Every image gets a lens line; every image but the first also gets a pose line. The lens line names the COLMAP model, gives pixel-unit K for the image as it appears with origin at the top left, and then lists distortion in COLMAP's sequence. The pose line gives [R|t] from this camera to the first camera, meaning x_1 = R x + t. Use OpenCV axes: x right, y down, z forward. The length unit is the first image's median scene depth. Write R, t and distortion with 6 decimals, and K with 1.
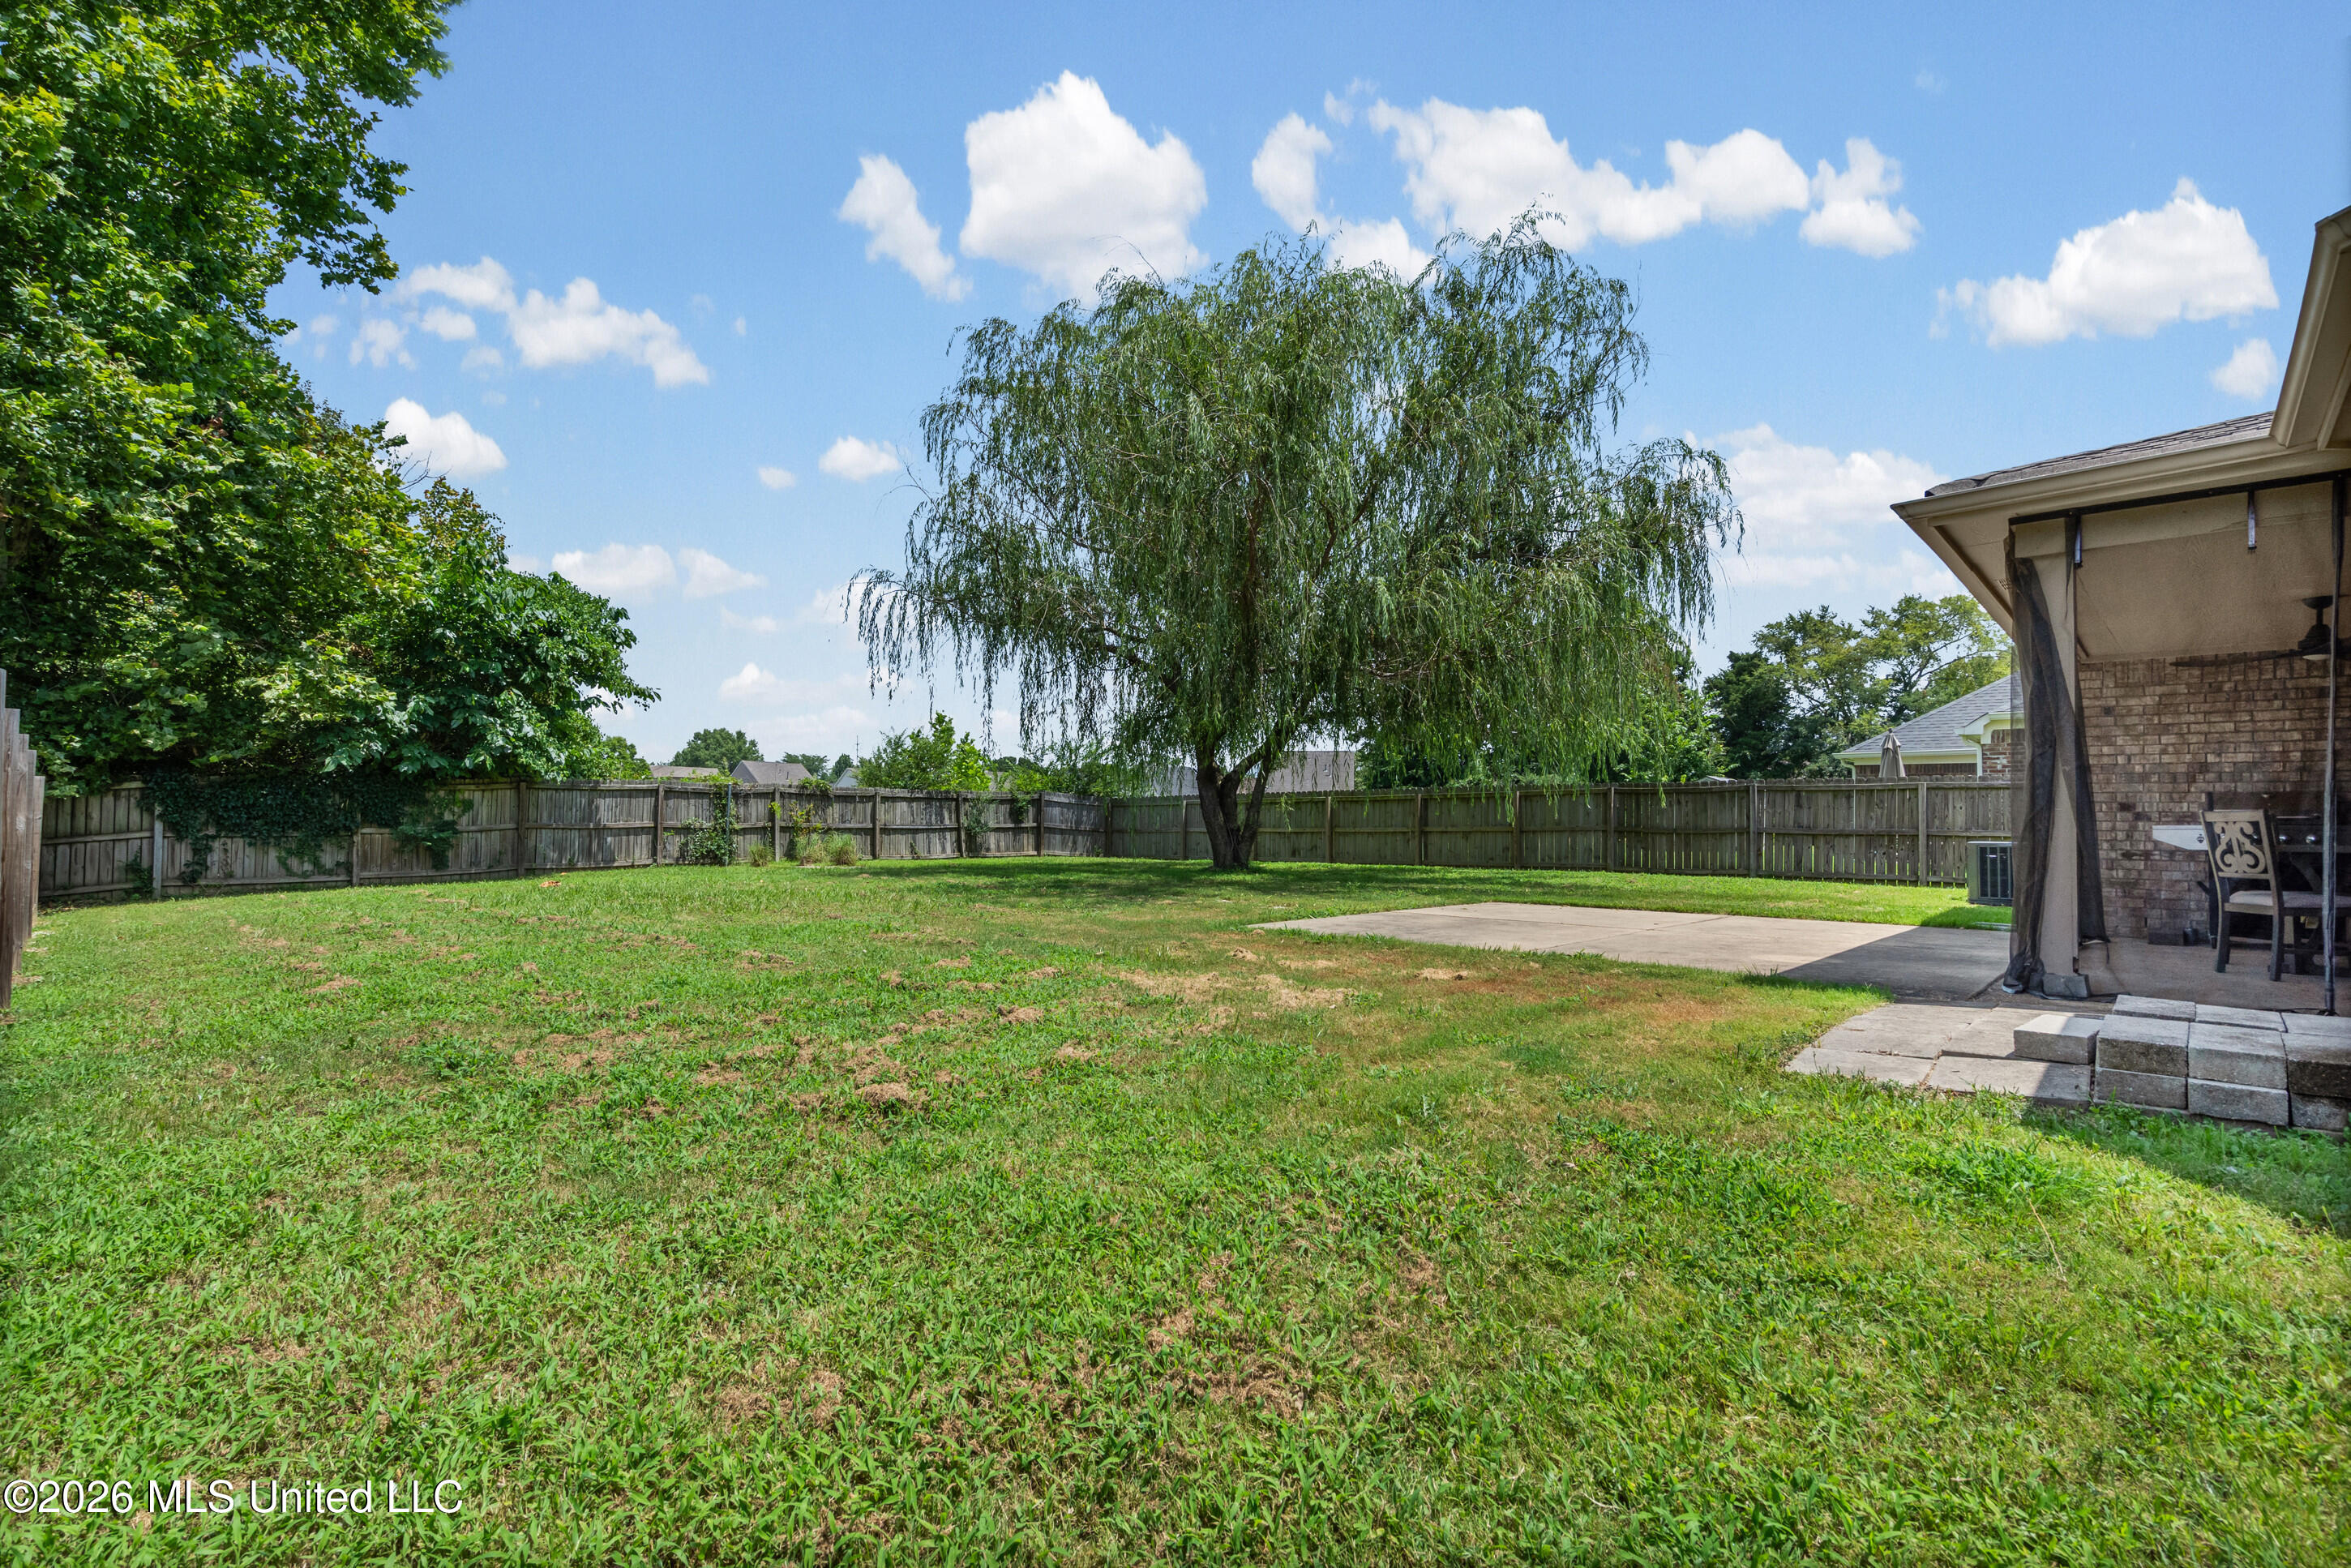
lens RADIAL K [[1055.2, 0, 1175.5], [0, 1055.2, 784.0], [0, 0, 1]] dist [-0.001105, -0.000007]
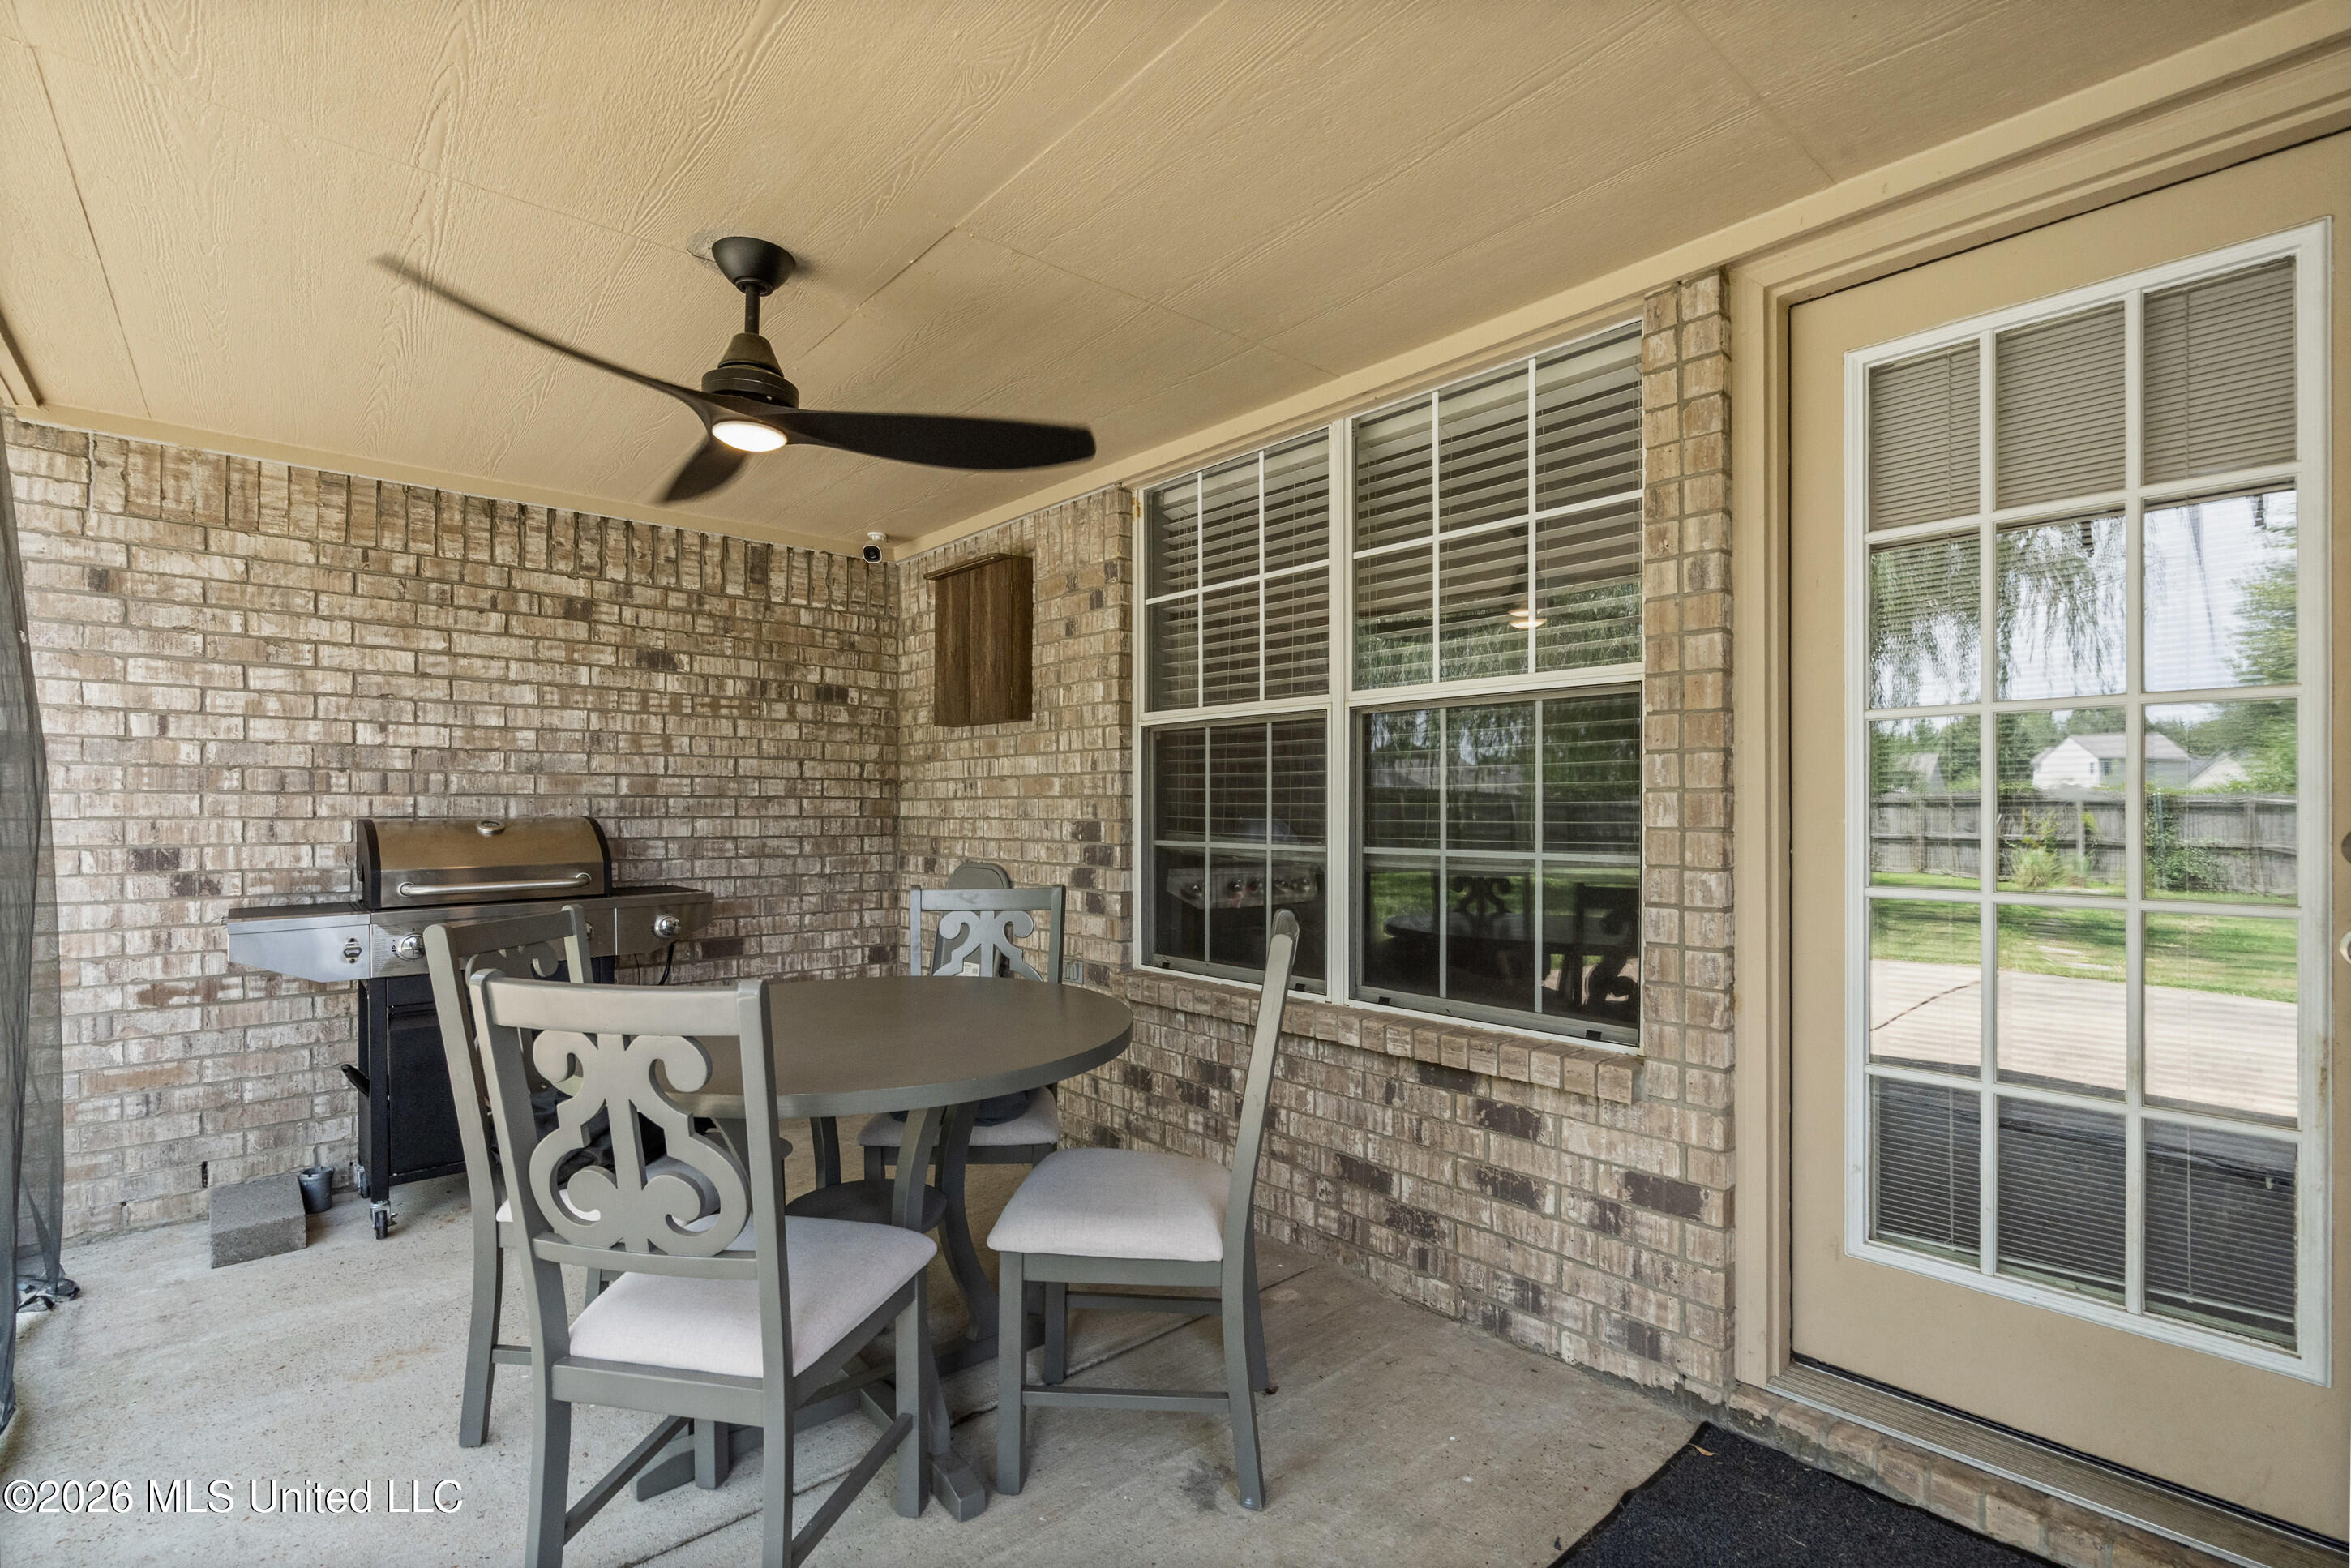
lens RADIAL K [[1074.7, 0, 1134.7], [0, 1074.7, 808.3], [0, 0, 1]] dist [-0.002931, -0.000184]
pose [[0.103086, -0.015867, 0.994546, 0.599882], [-0.032091, 0.999299, 0.019269, -0.013486], [-0.994155, -0.033902, 0.102505, 0.660100]]
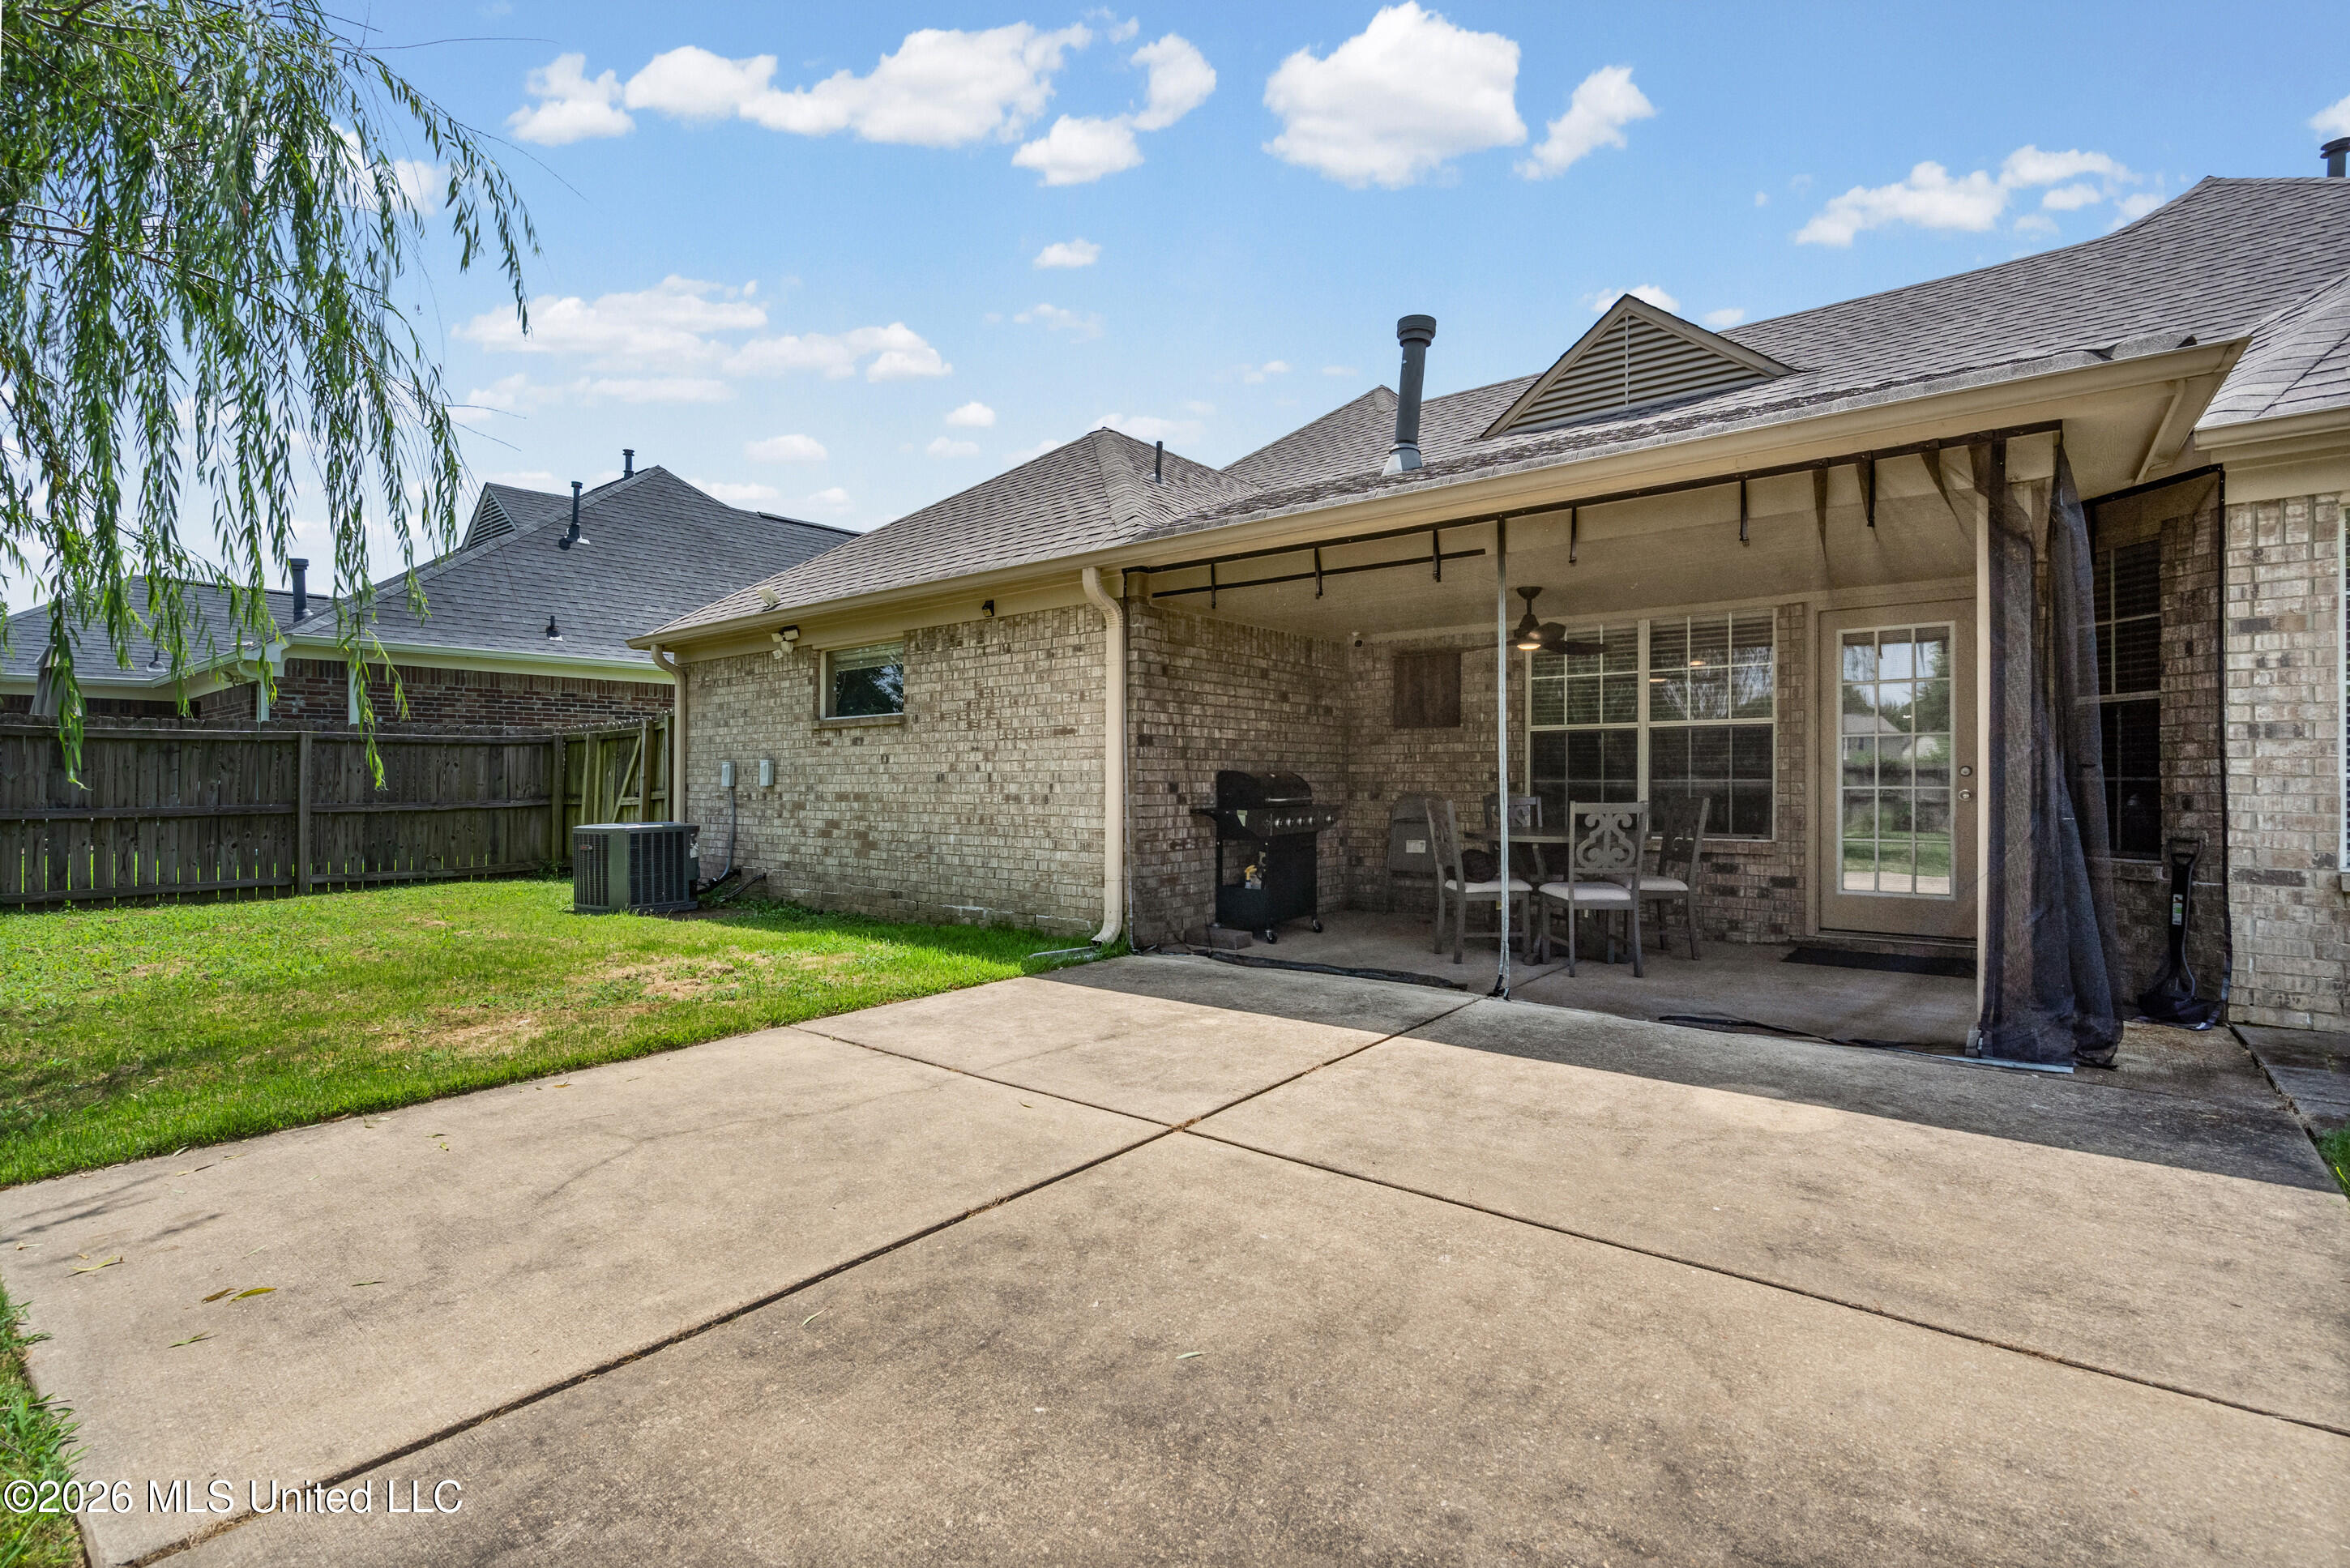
lens RADIAL K [[1076.6, 0, 1159.5], [0, 1076.6, 778.7], [0, 0, 1]] dist [0.010769, -0.000035]
pose [[-0.074873, -0.016126, 0.997063, 0.057598], [-0.032998, 0.999362, 0.013685, 0.003485], [-0.996647, -0.031876, -0.075357, 1.114076]]
